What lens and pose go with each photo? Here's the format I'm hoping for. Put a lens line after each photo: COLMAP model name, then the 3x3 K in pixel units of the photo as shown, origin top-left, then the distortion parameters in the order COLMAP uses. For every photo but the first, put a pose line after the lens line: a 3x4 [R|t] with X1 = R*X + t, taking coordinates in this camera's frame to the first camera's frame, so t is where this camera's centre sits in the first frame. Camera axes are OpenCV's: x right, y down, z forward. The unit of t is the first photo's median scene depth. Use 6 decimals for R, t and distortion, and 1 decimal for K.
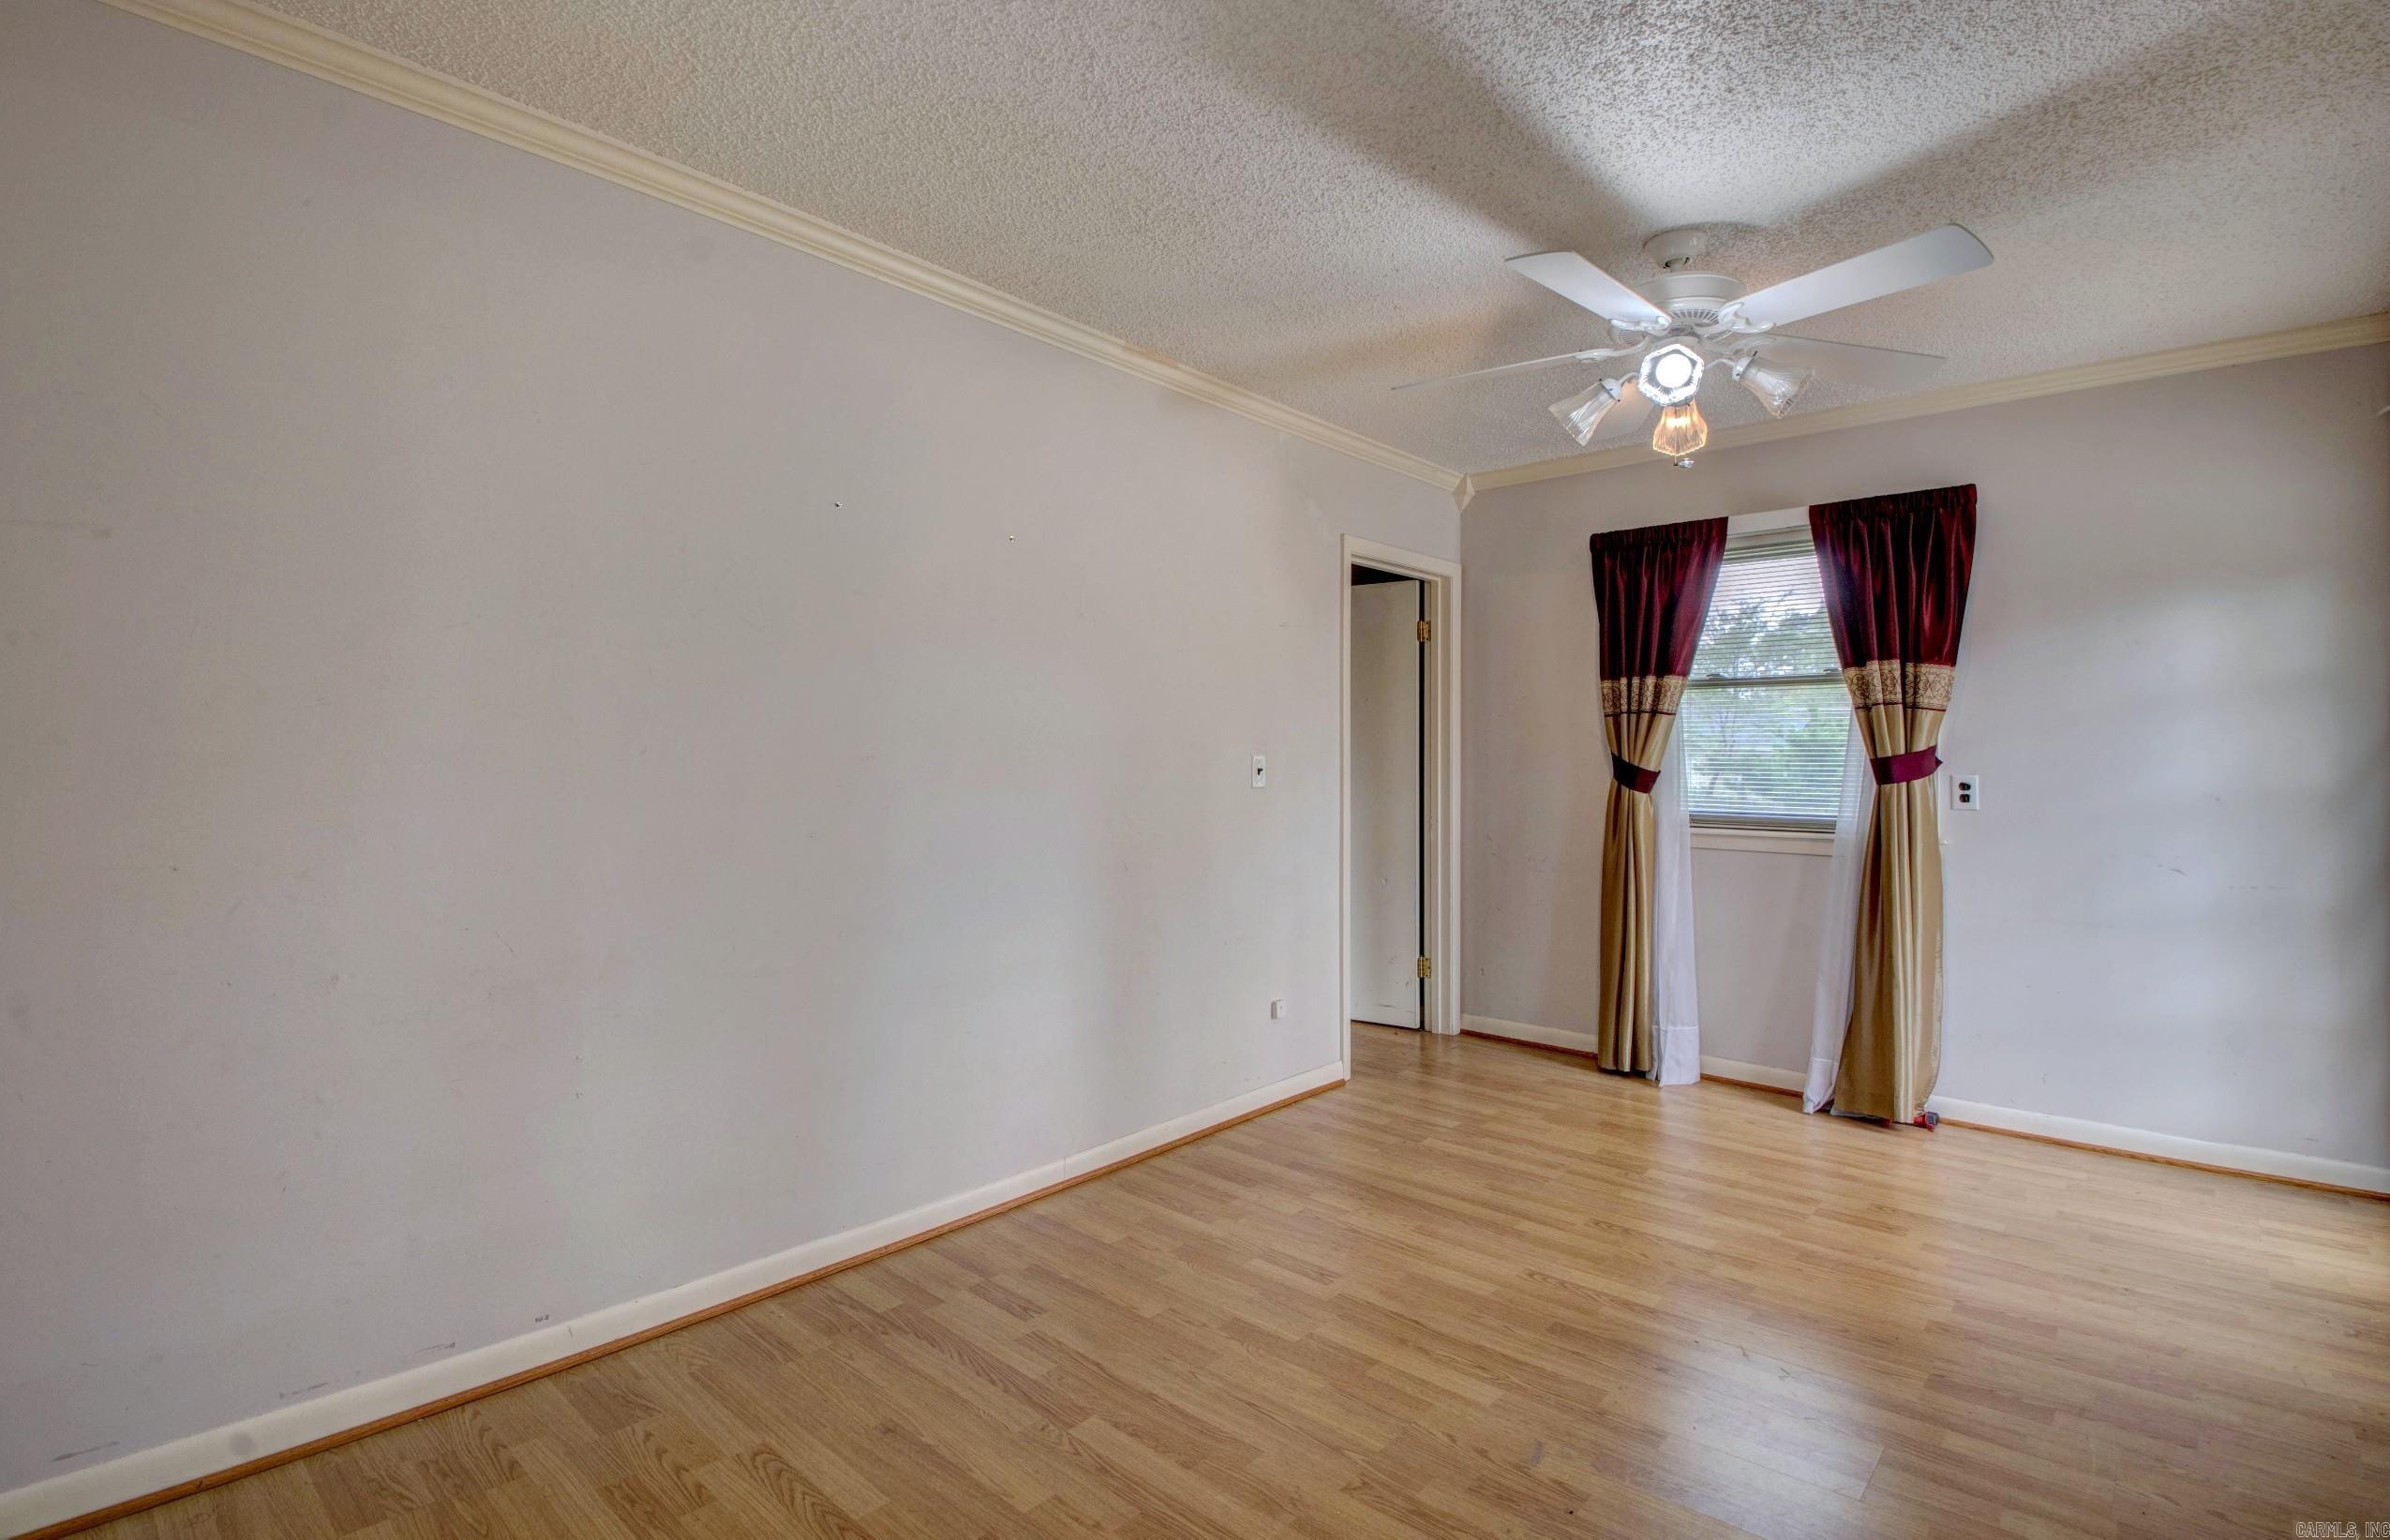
lens RADIAL K [[1110.2, 0, 1181.6], [0, 1110.2, 765.5], [0, 0, 1]] dist [0.038645, -0.038700]
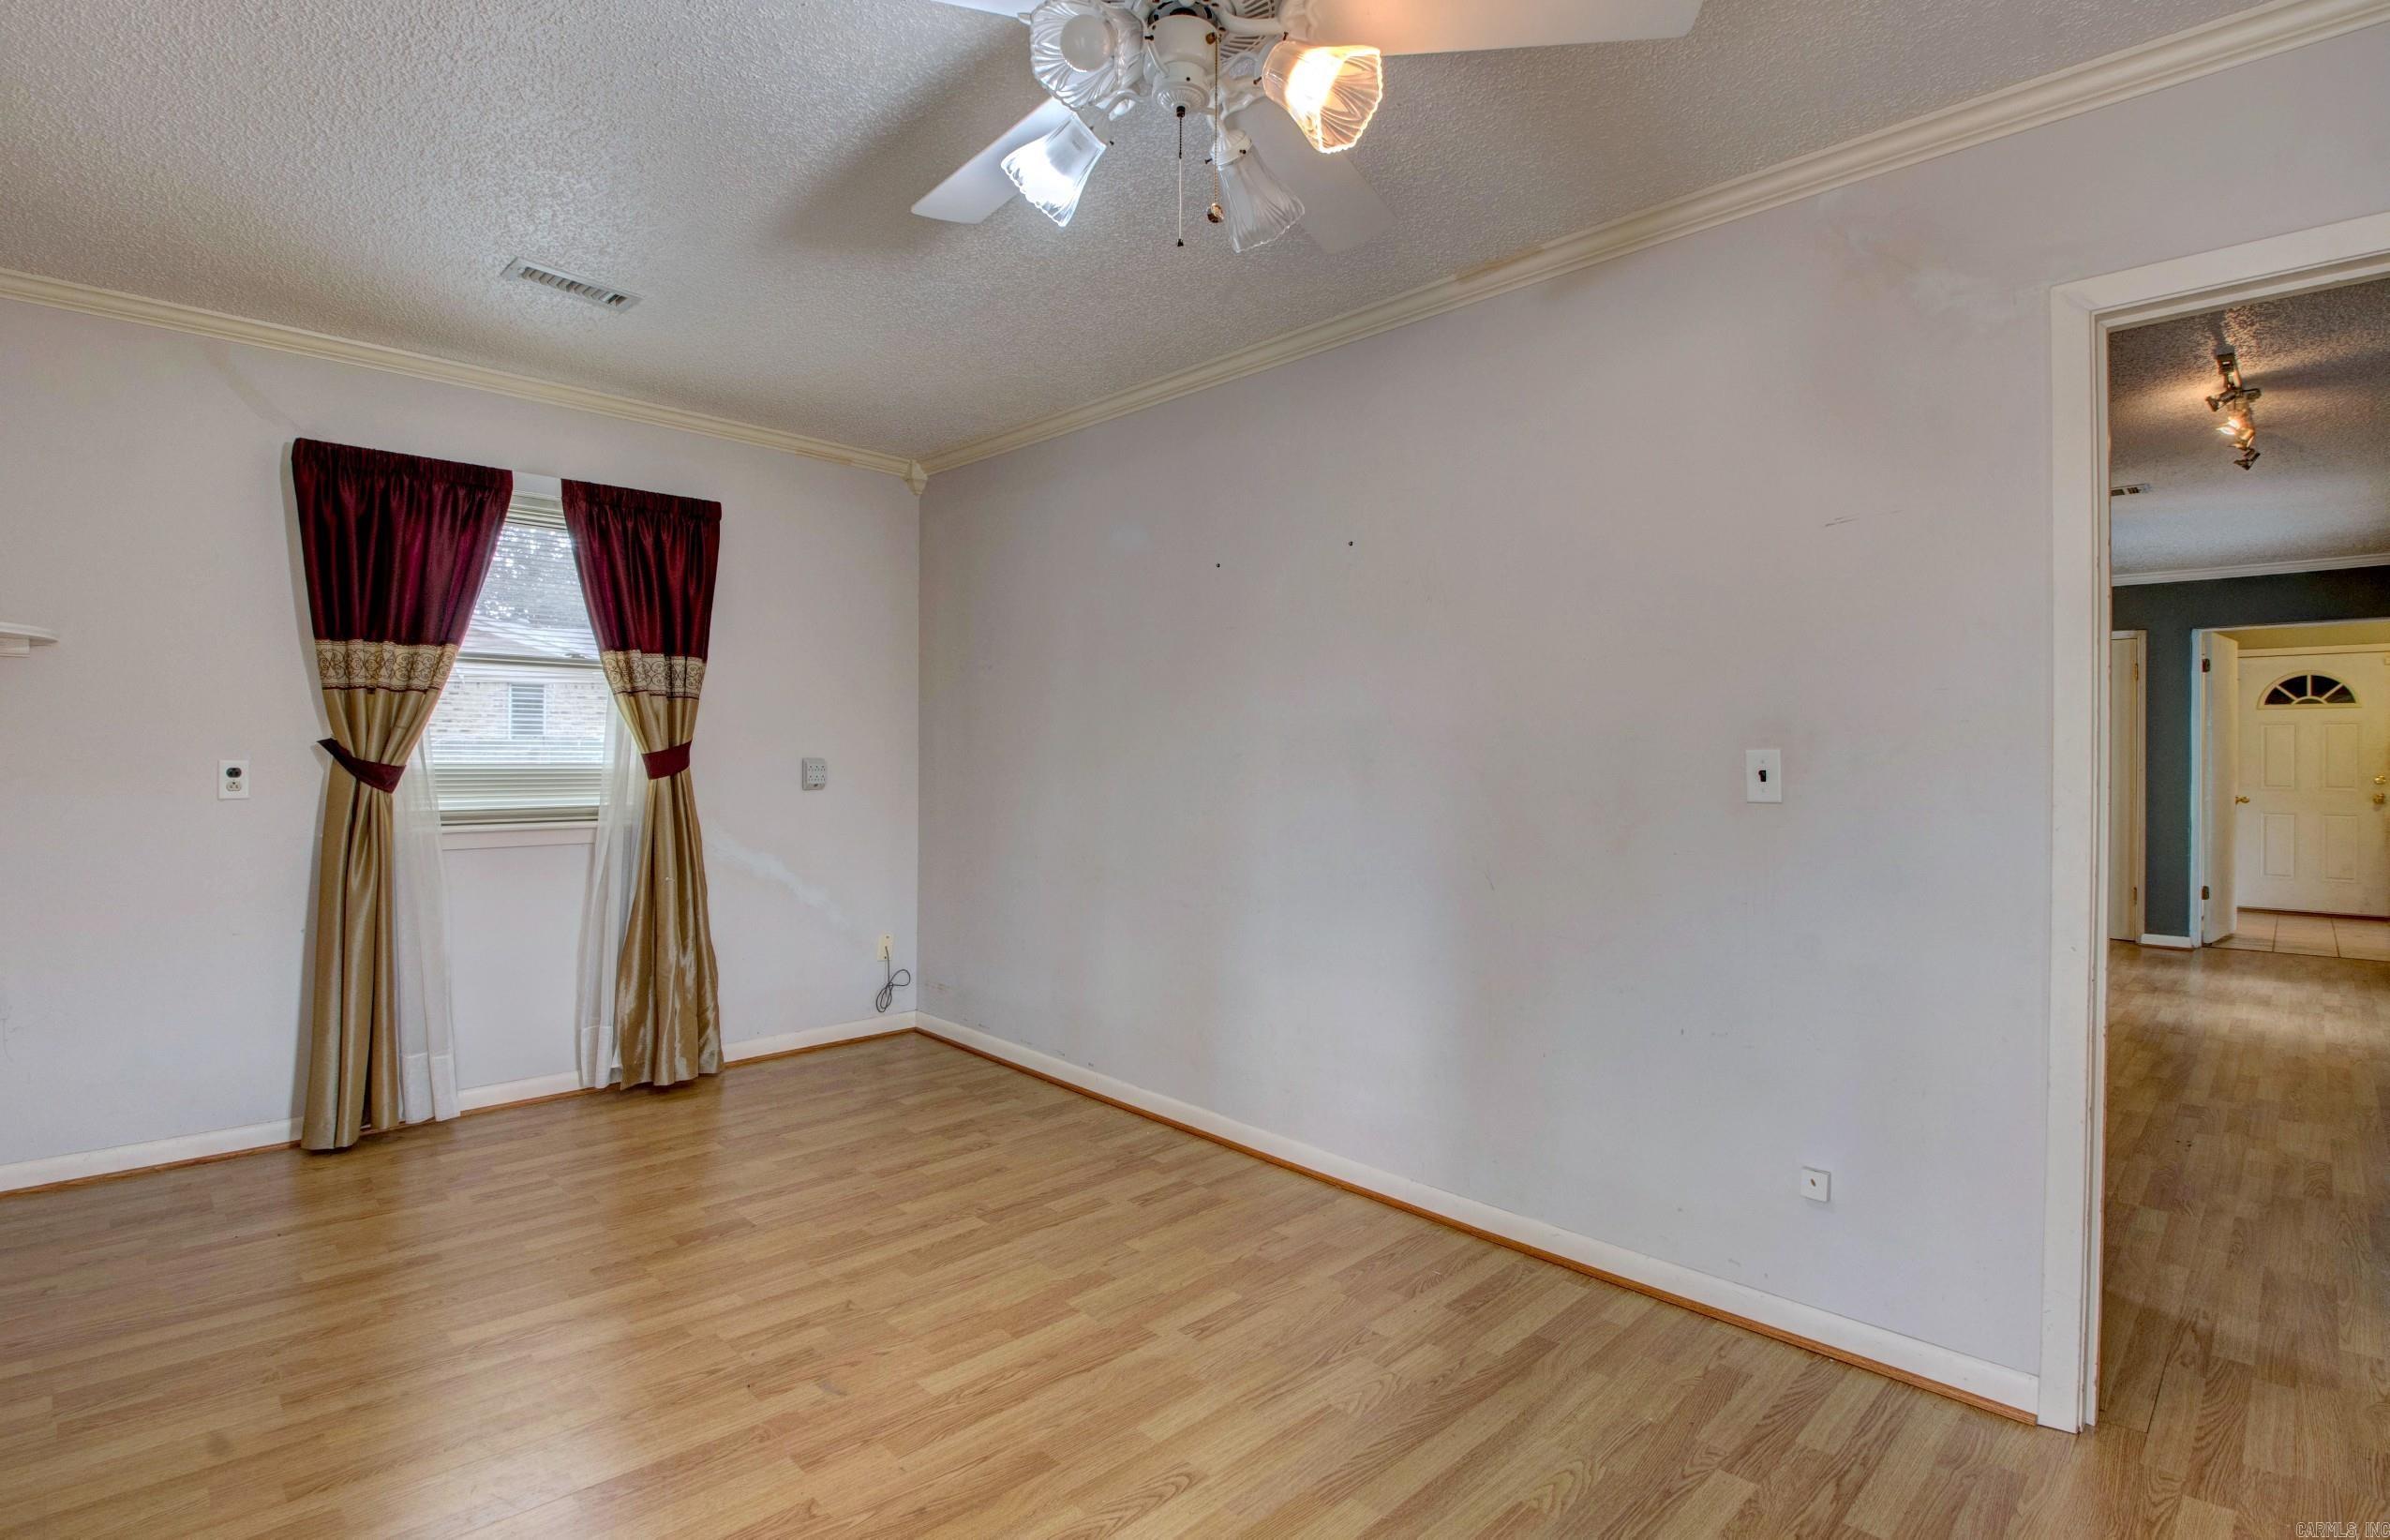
lens RADIAL K [[1110.2, 0, 1181.6], [0, 1110.2, 765.5], [0, 0, 1]] dist [0.038645, -0.038700]
pose [[-0.059728, -0.001579, -0.998213, 1.137036], [-0.006439, 0.999979, -0.001197, 0.004055], [0.998194, 0.006356, -0.059737, 1.148033]]
